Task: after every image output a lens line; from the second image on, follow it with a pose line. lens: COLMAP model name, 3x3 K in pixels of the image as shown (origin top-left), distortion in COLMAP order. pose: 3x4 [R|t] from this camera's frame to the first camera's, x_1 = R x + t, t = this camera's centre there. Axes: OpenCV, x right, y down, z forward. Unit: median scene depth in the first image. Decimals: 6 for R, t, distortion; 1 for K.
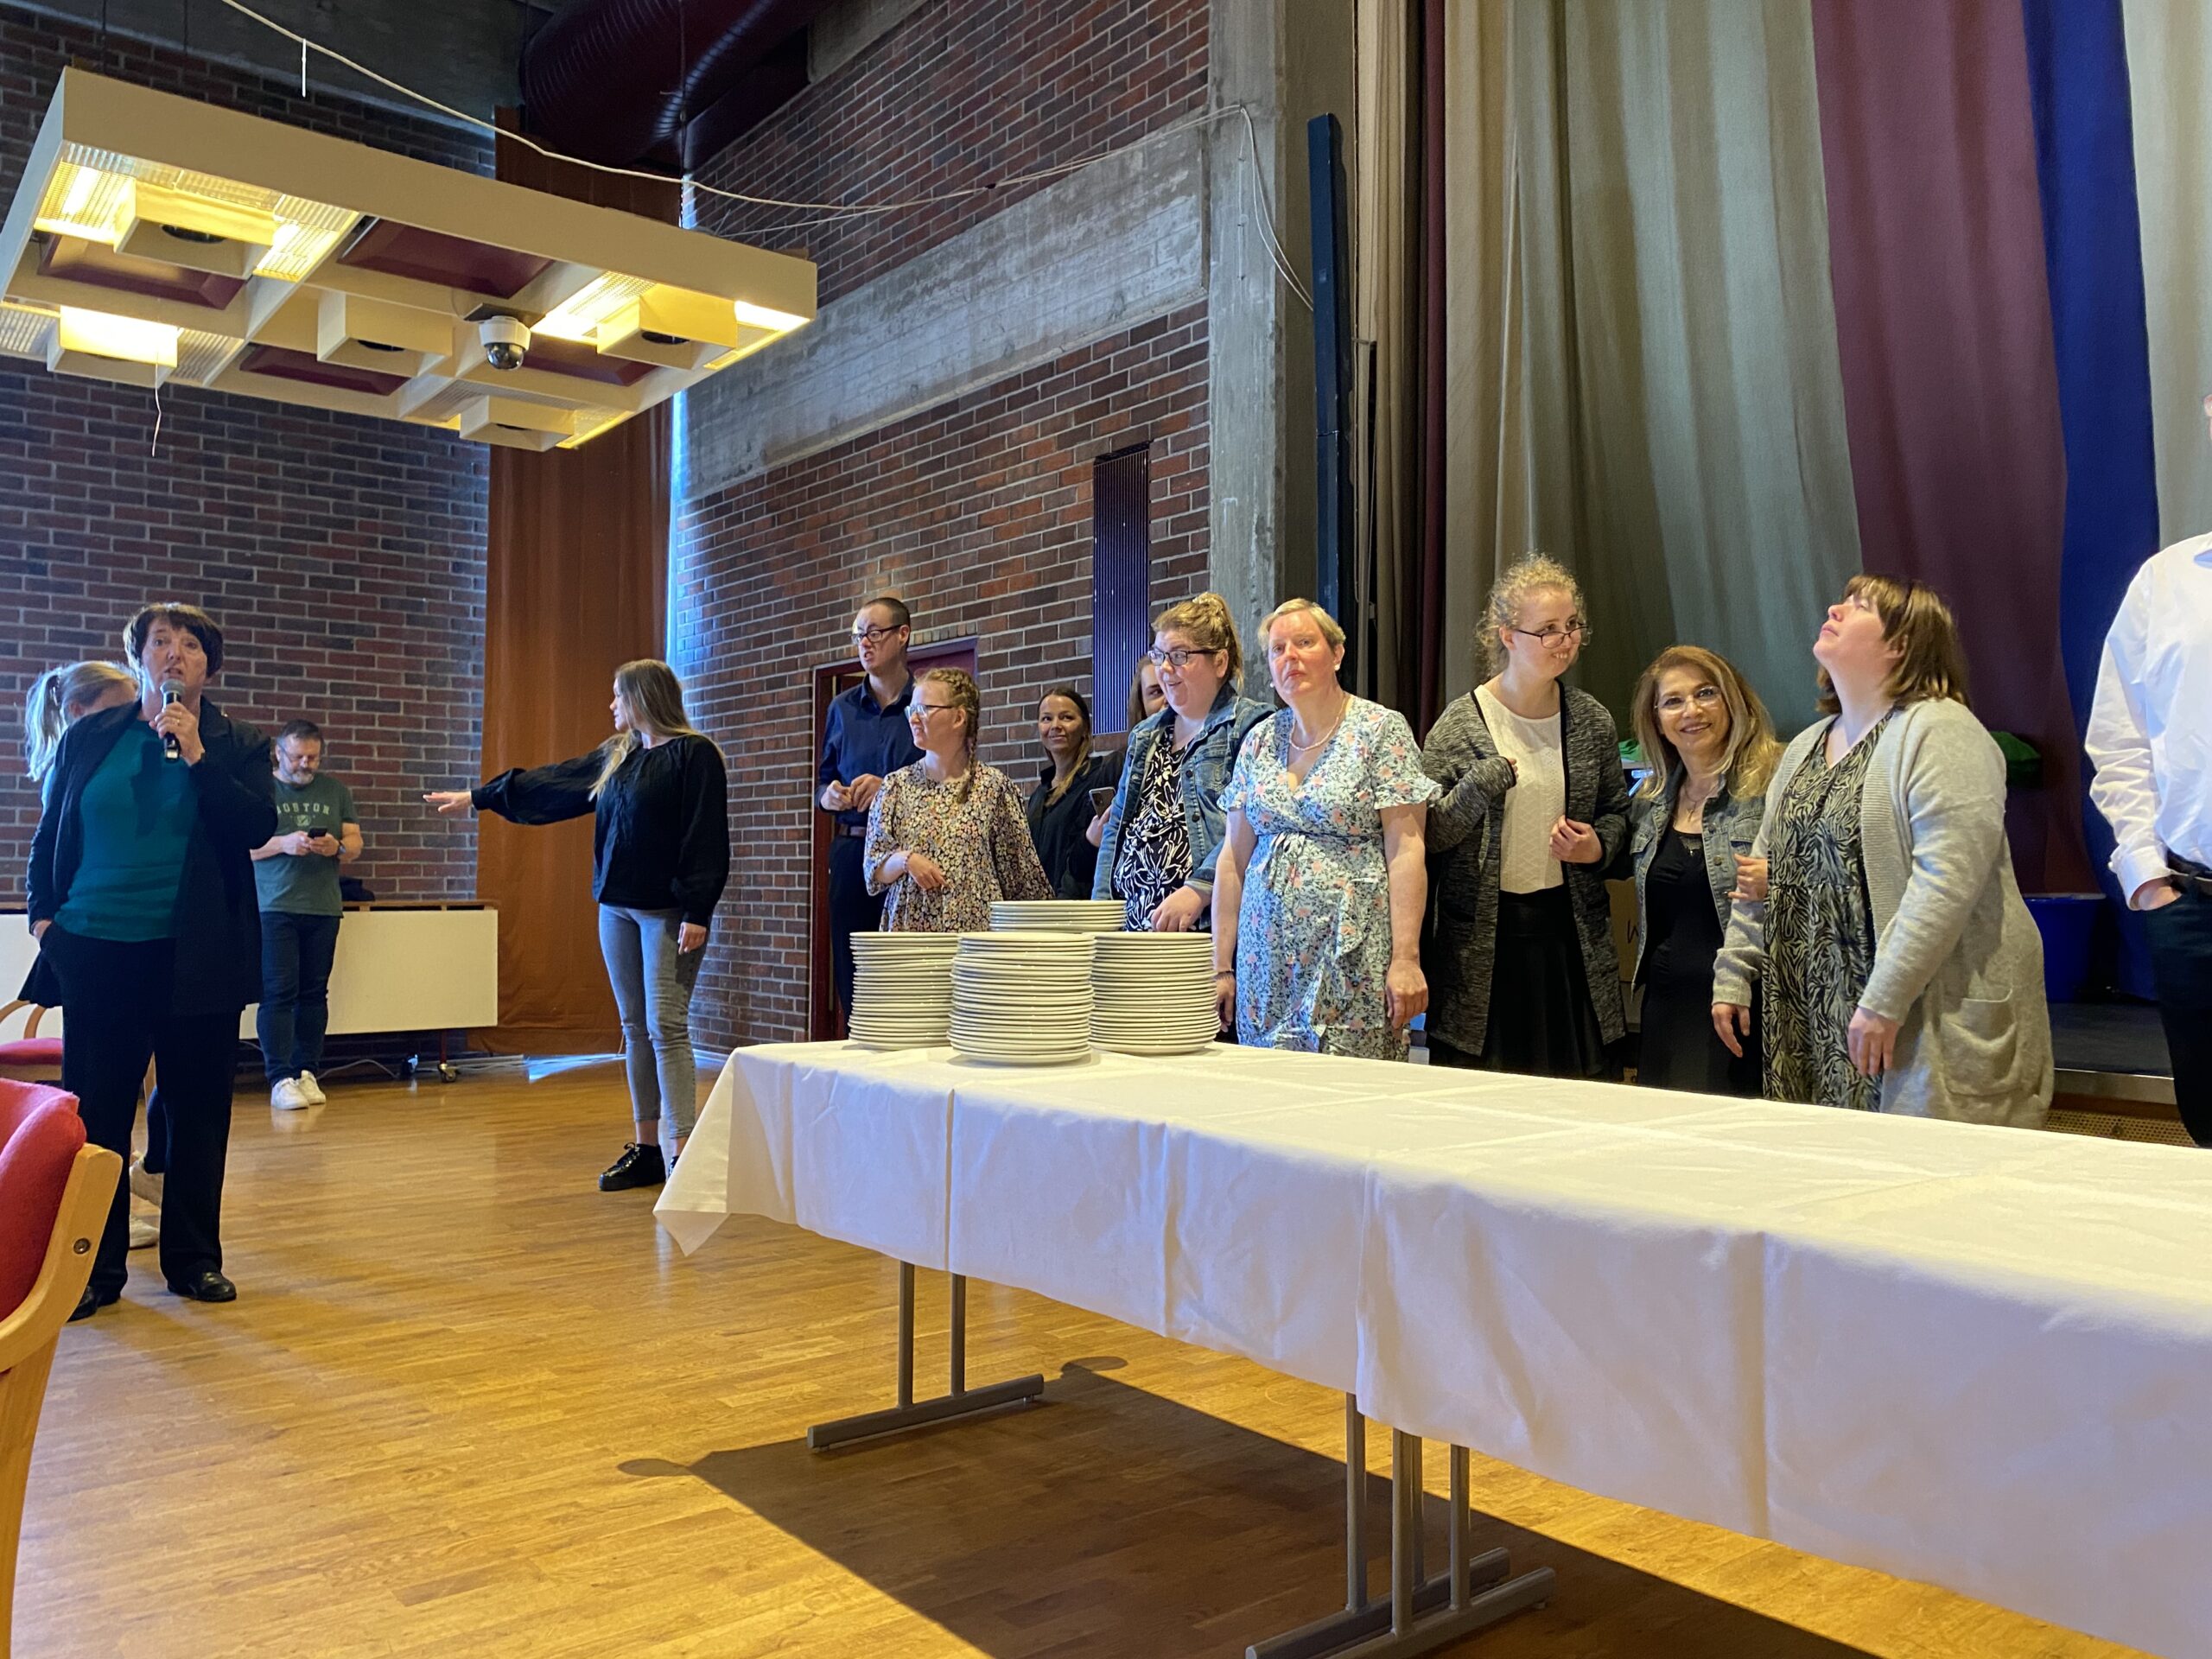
lens RADIAL K [[1670.2, 0, 1092.5], [0, 1670.2, 846.4], [0, 0, 1]] dist [0.006345, -0.000346]
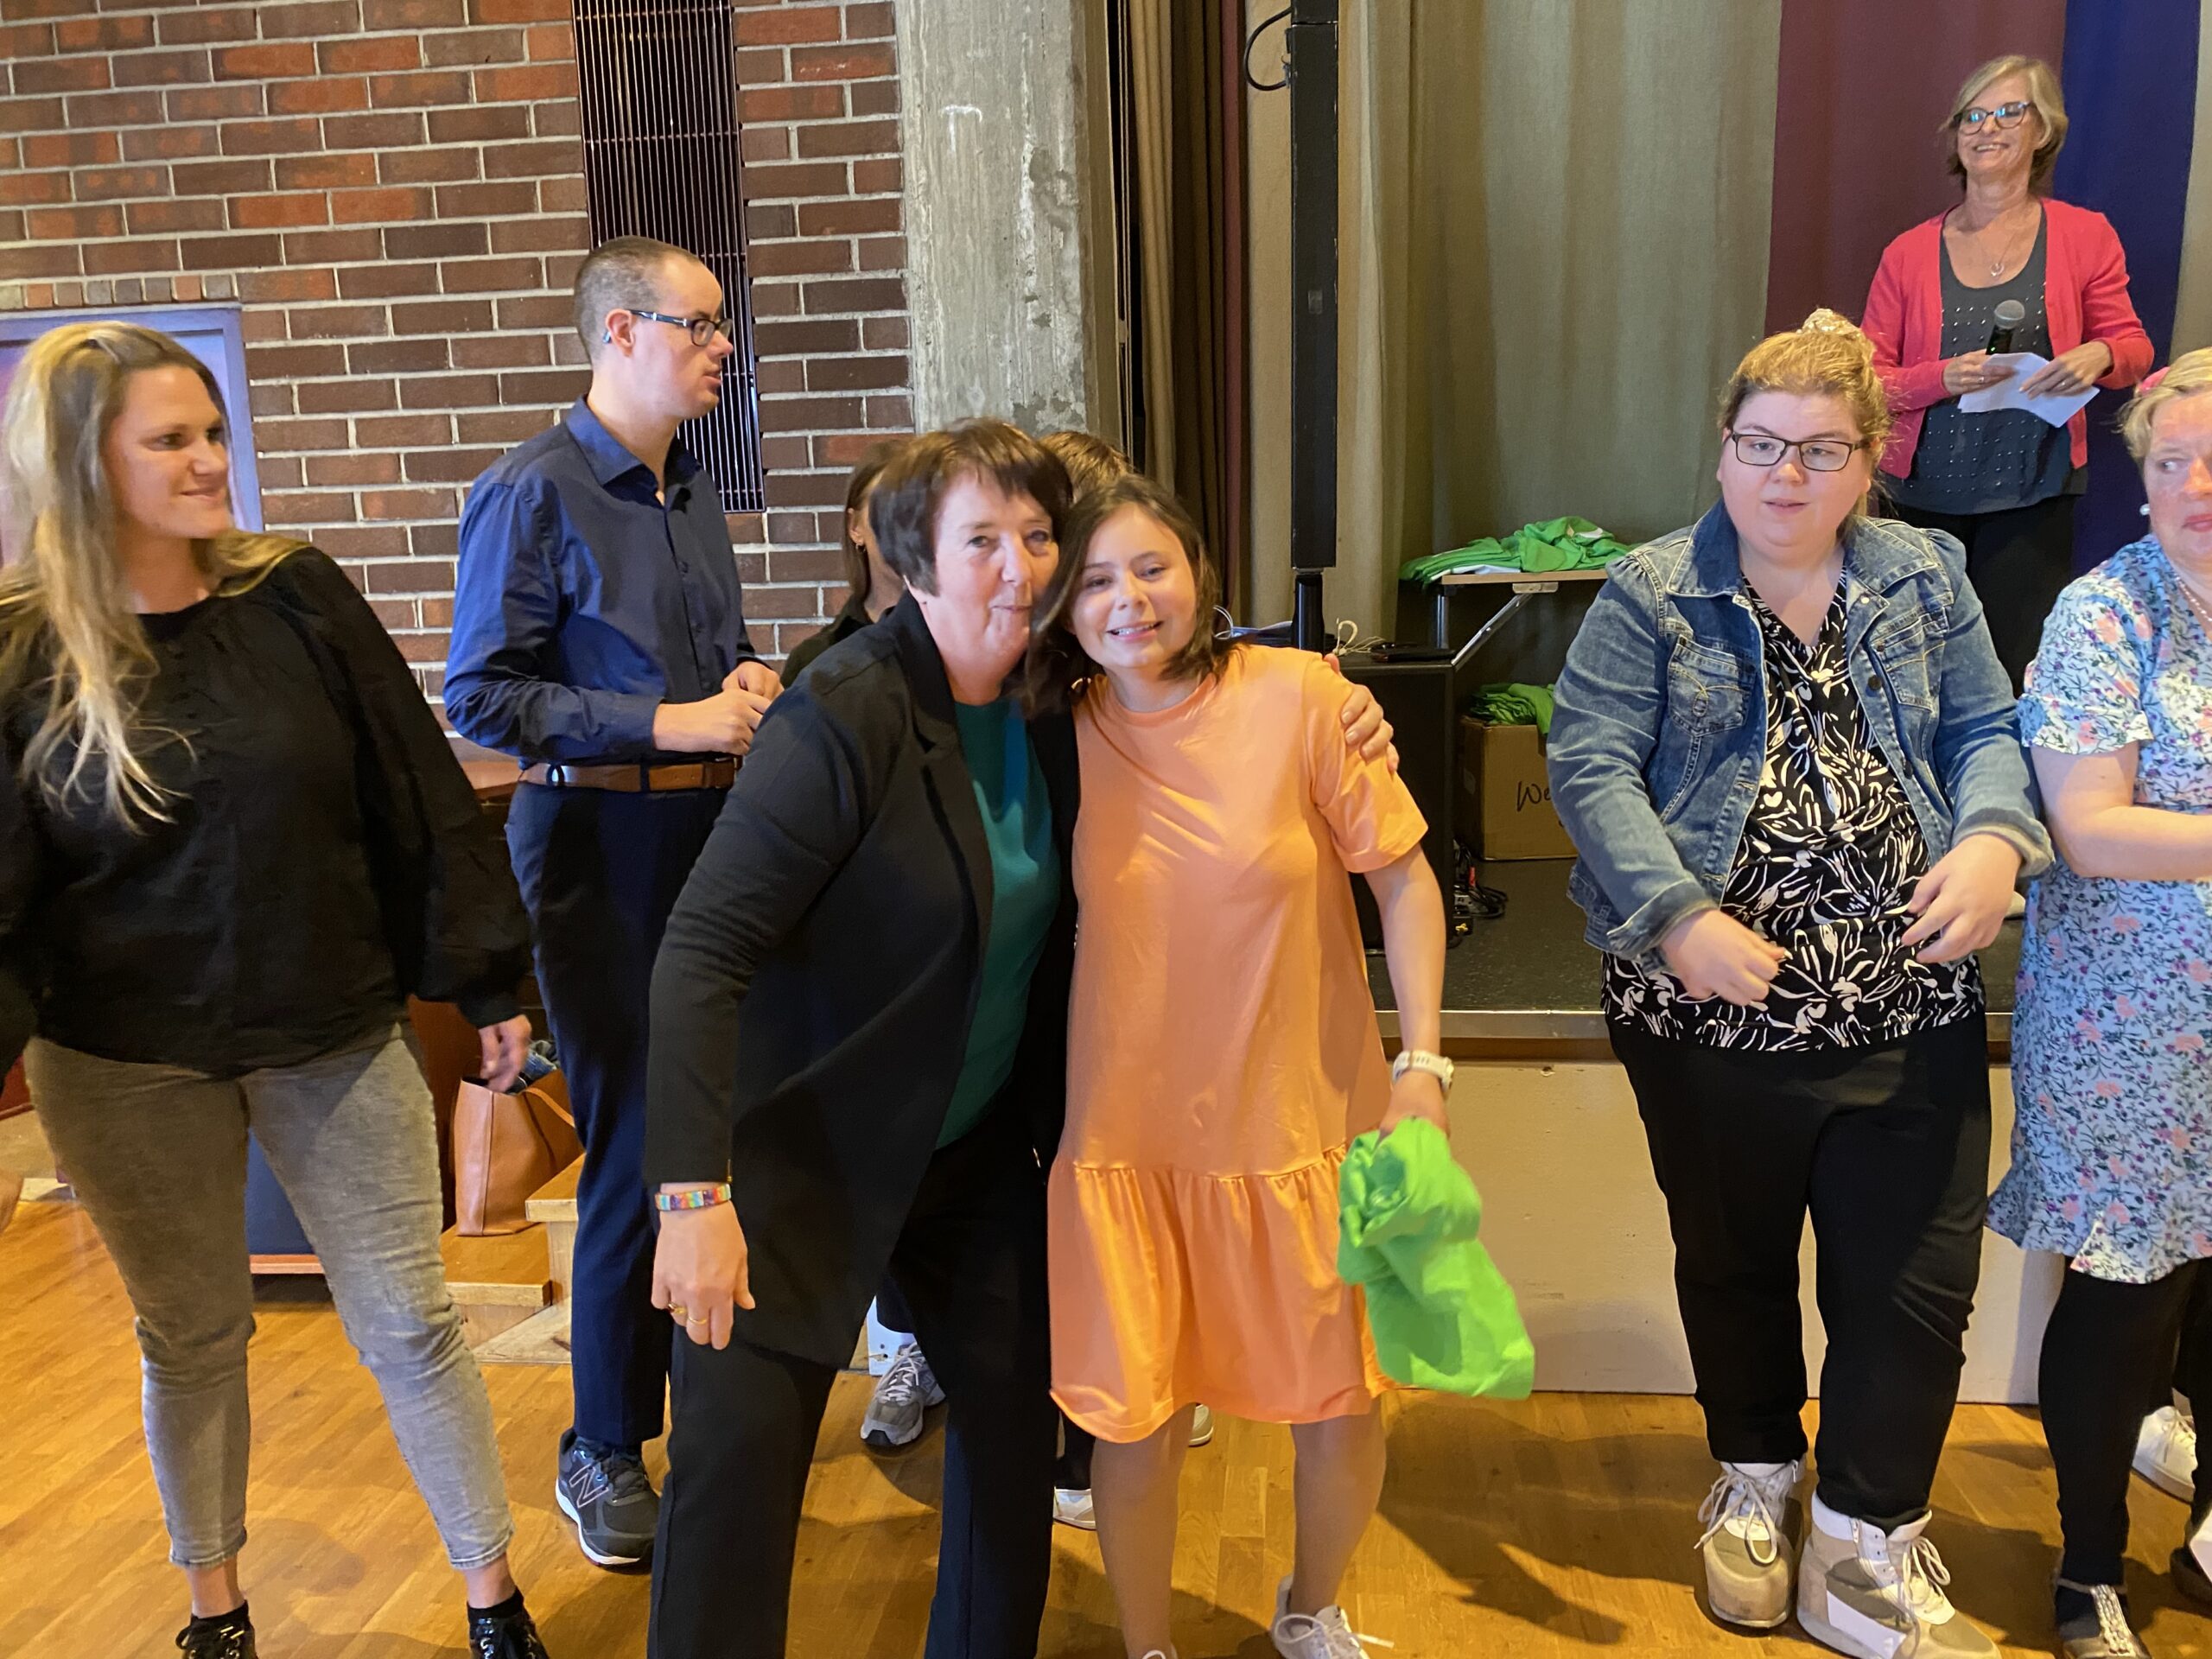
lens RADIAL K [[1670.2, 0, 1121.8], [0, 1670.2, 819.1], [0, 0, 1]] dist [0.006345, -0.000346]
pose [[0.707800, -0.139238, 0.692554, -1.776900], [0.022005, 0.984252, 0.175395, -0.381373], [-0.706070, -0.108905, 0.699718, 3.028588]]
